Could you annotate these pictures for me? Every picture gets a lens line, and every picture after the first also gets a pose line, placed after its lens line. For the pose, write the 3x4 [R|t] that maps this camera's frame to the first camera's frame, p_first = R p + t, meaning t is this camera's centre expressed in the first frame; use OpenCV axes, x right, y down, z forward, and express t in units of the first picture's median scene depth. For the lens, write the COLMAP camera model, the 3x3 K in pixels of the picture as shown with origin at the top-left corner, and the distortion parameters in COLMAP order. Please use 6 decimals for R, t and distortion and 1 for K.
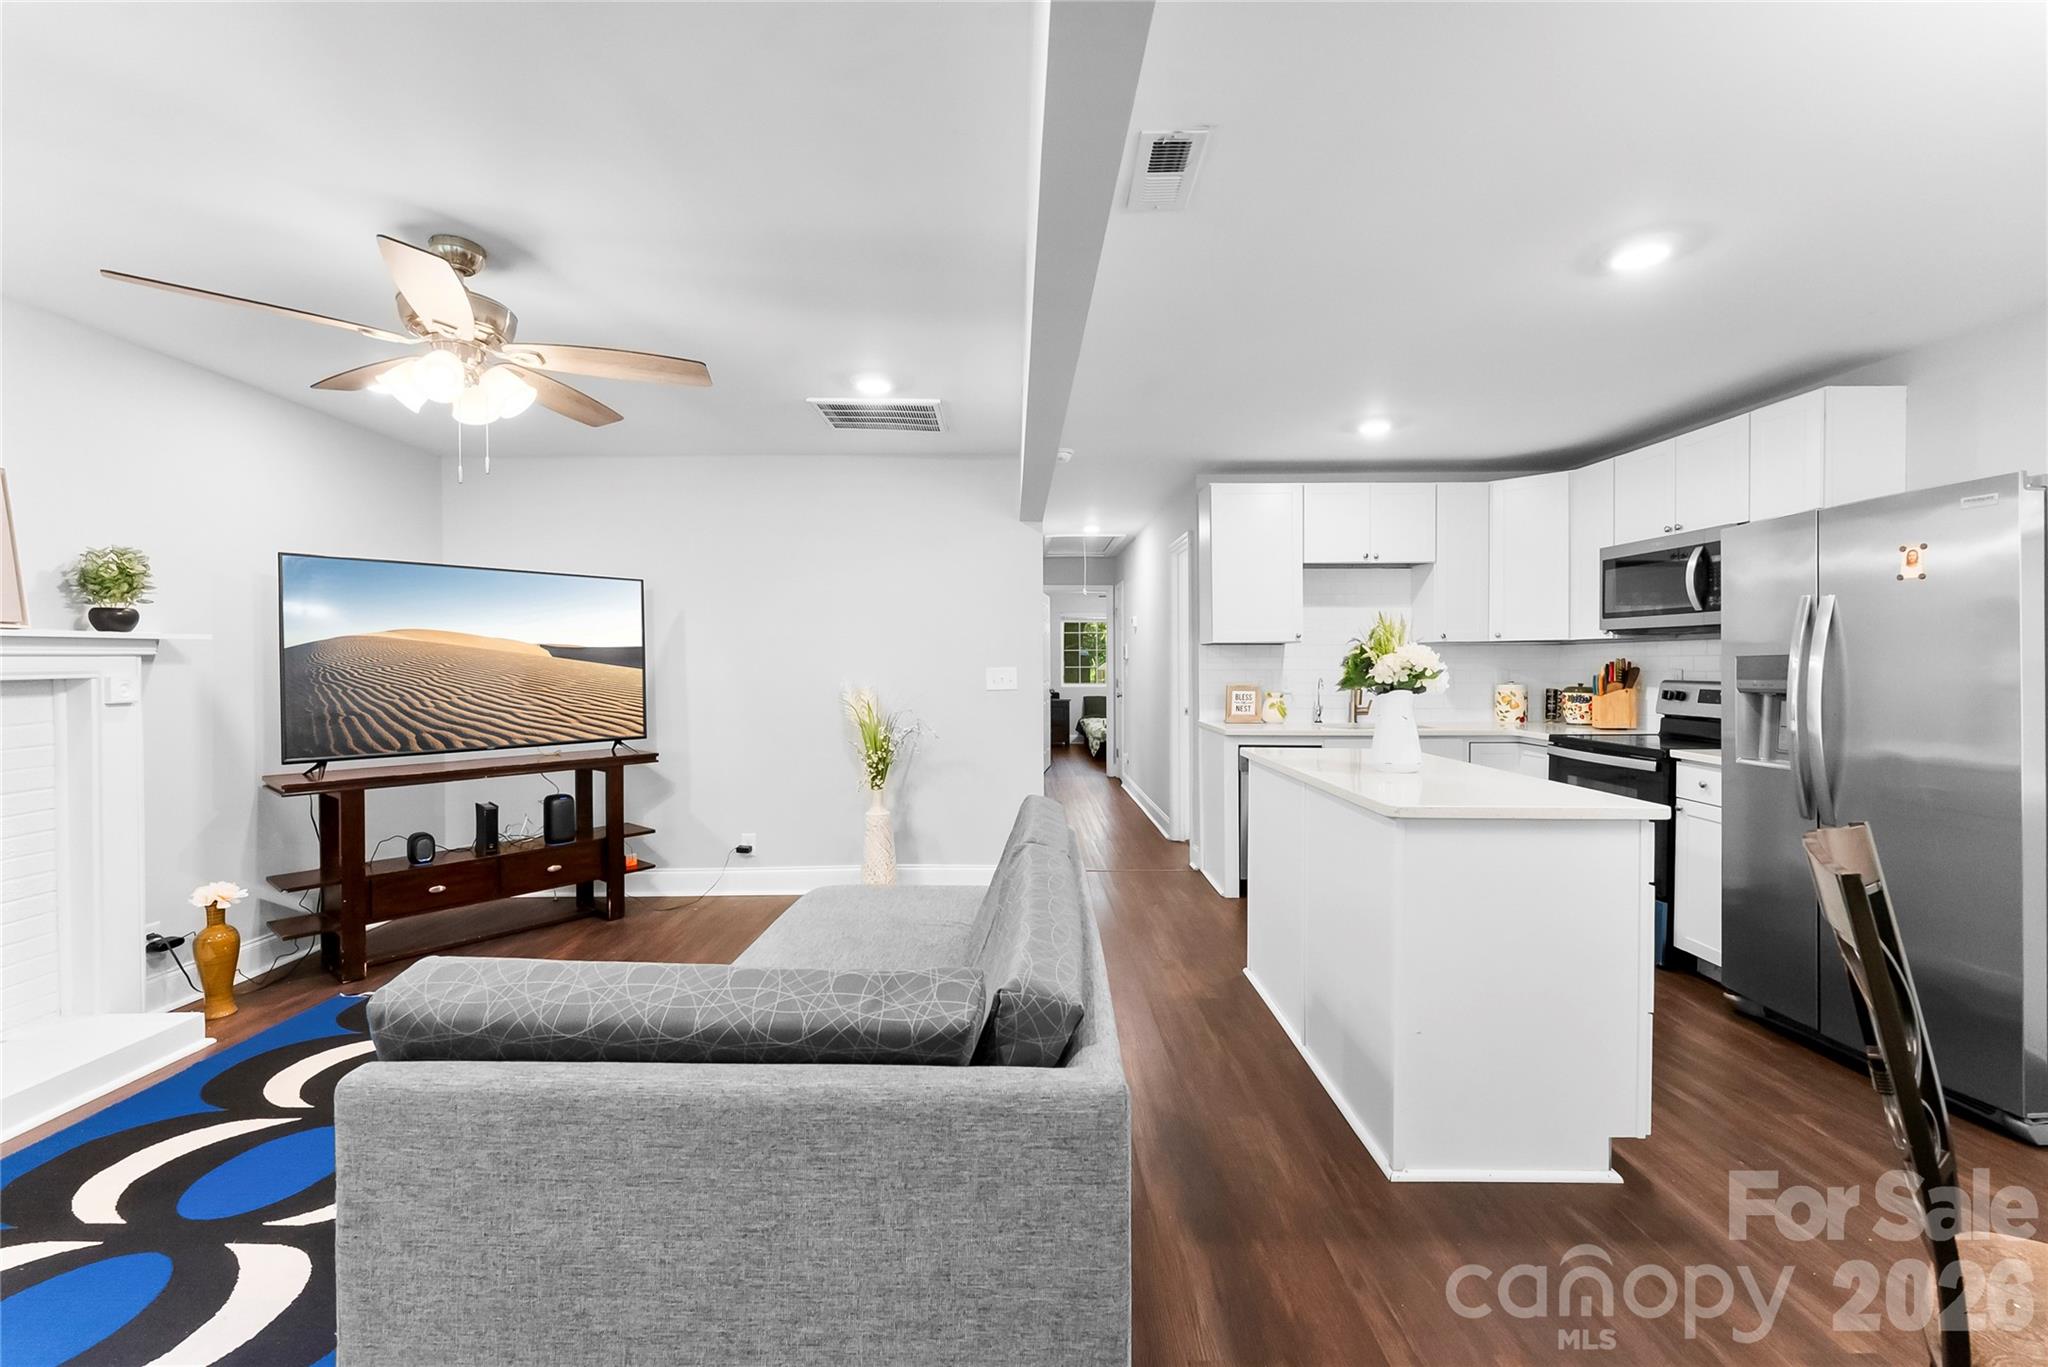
lens RADIAL K [[832.2, 0, 1022.5], [0, 832.2, 675.3], [0, 0, 1]] dist [-0.000721, -0.000464]
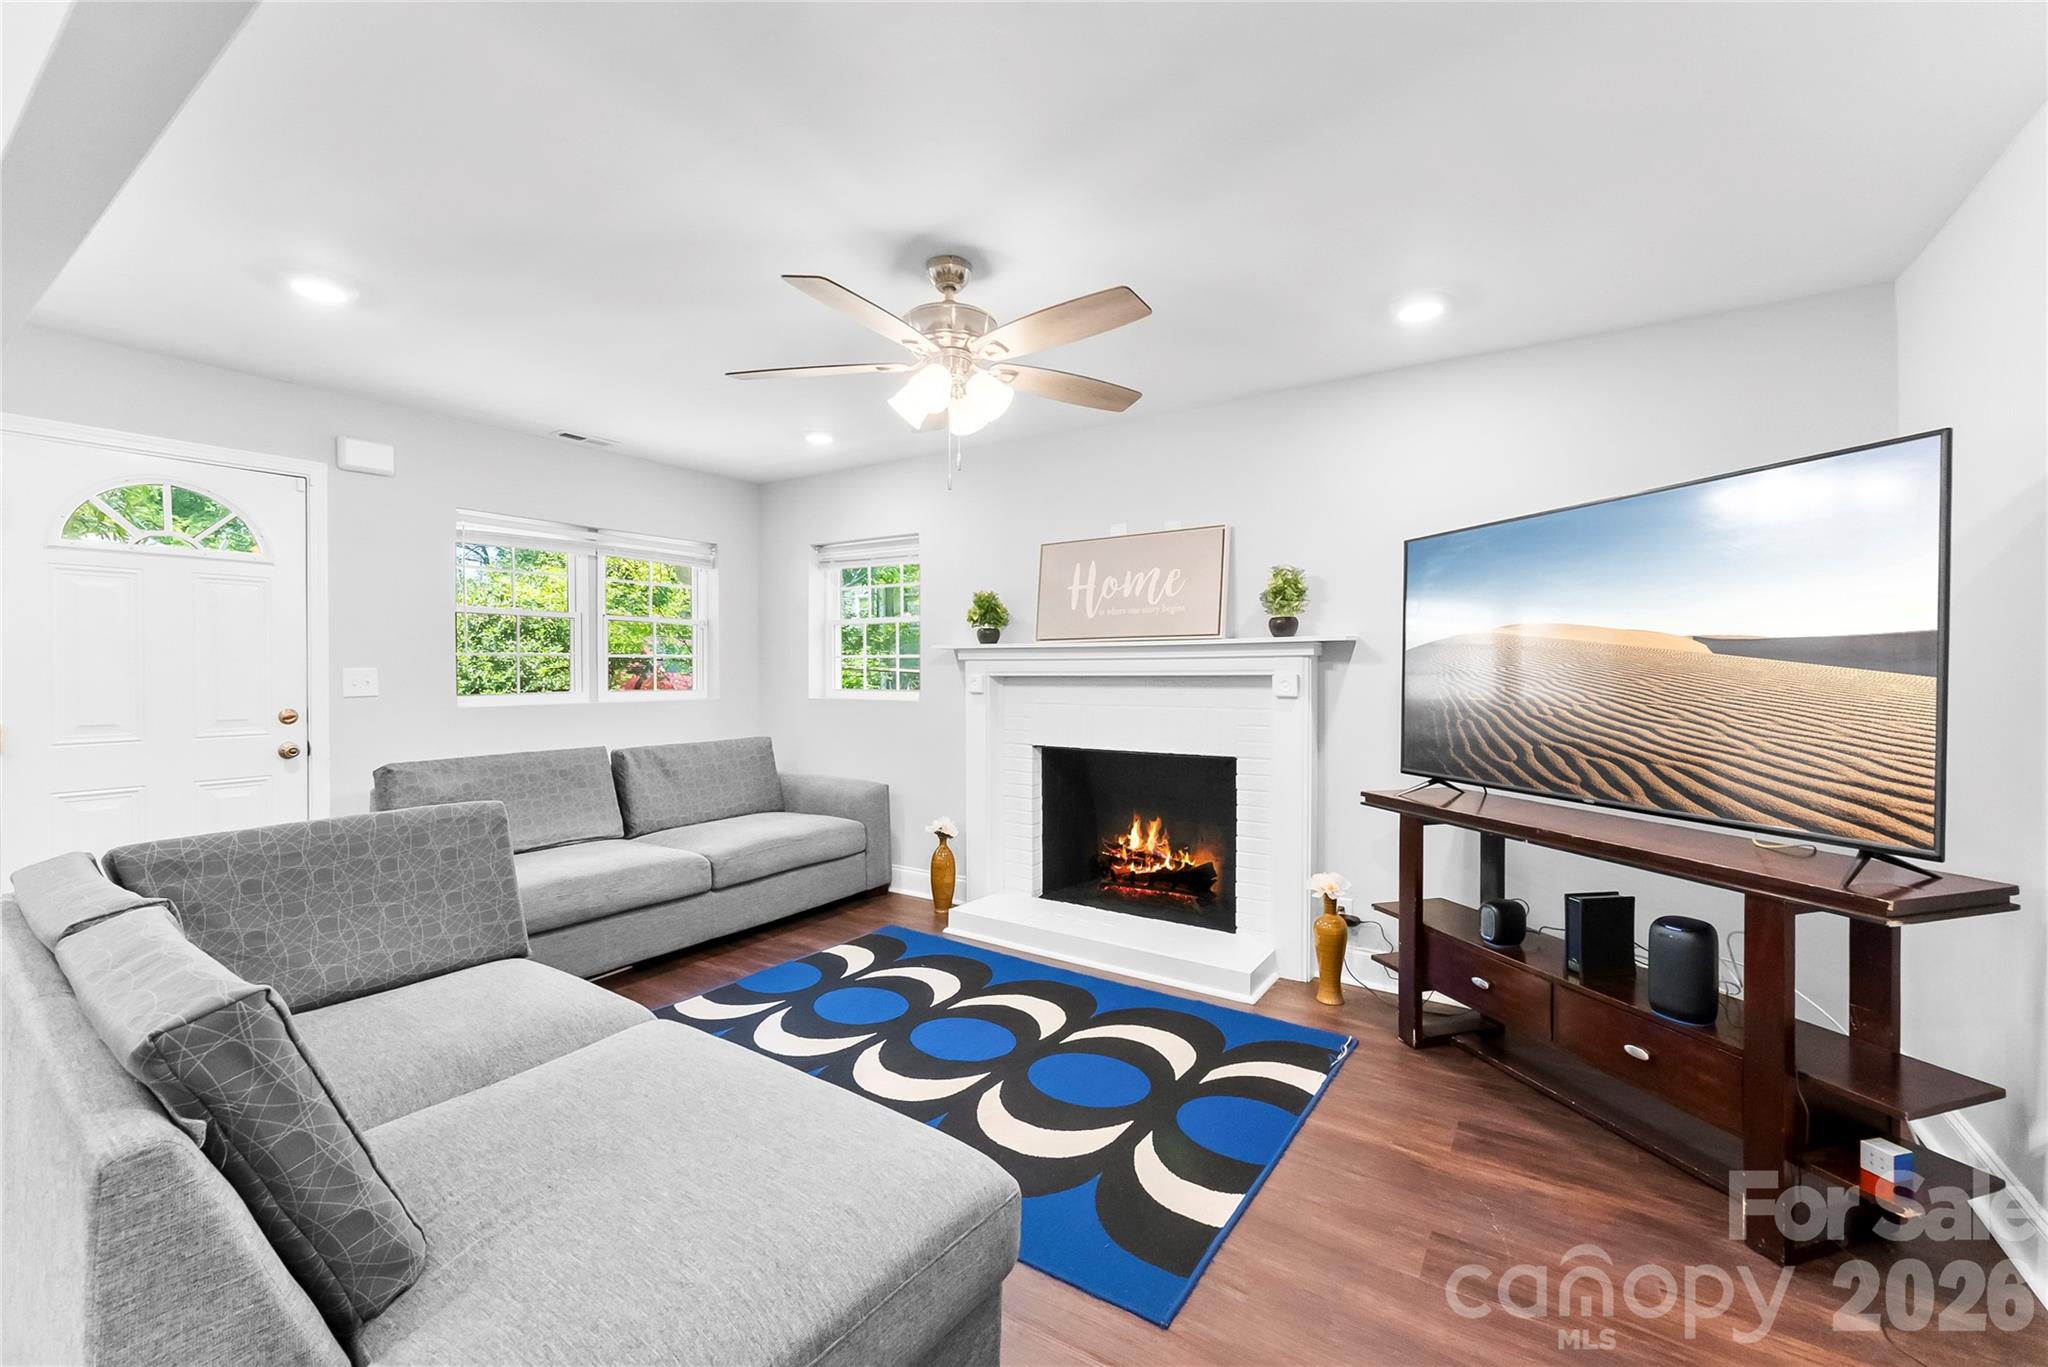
lens RADIAL K [[828.6, 0, 1020.7], [0, 828.6, 674.3], [0, 0, 1]] dist [0.000092, -0.000428]
pose [[-0.561447, 0.005748, -0.827493, 0.073402], [-0.011548, 0.999824, 0.014780, -0.007365], [0.827432, 0.017854, -0.561282, 0.867050]]
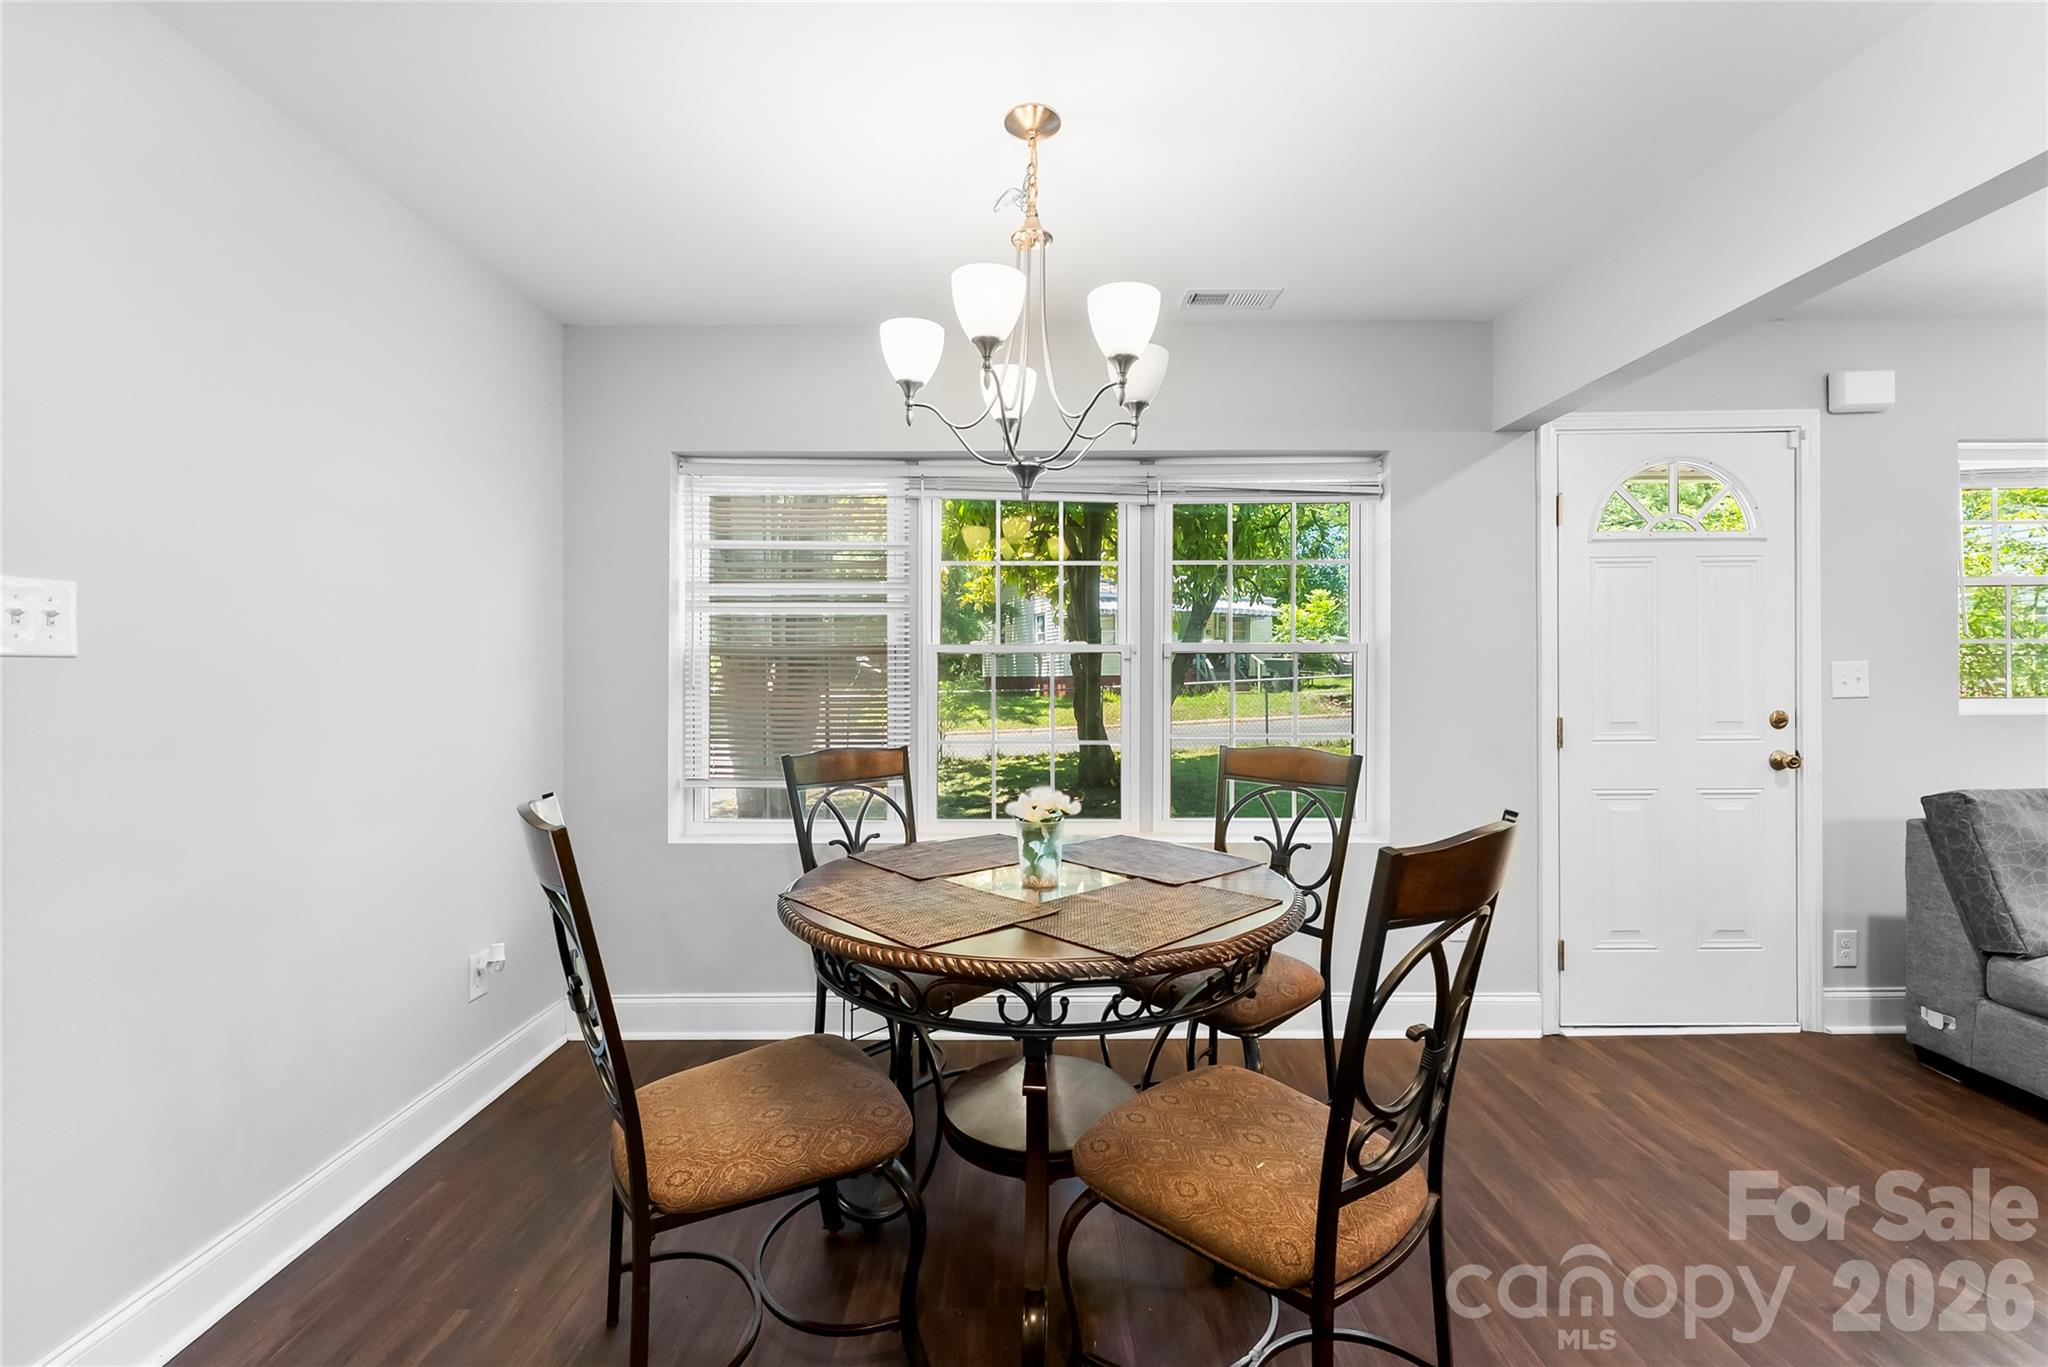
lens RADIAL K [[837.4, 0, 1020.9], [0, 837.4, 676.4], [0, 0, 1]] dist [-0.001591, -0.000317]
pose [[-0.999891, 0.007381, 0.012794, 0.398335], [0.007623, 0.999791, 0.018945, 0.000779], [-0.012652, 0.019040, -0.999739, 0.530291]]
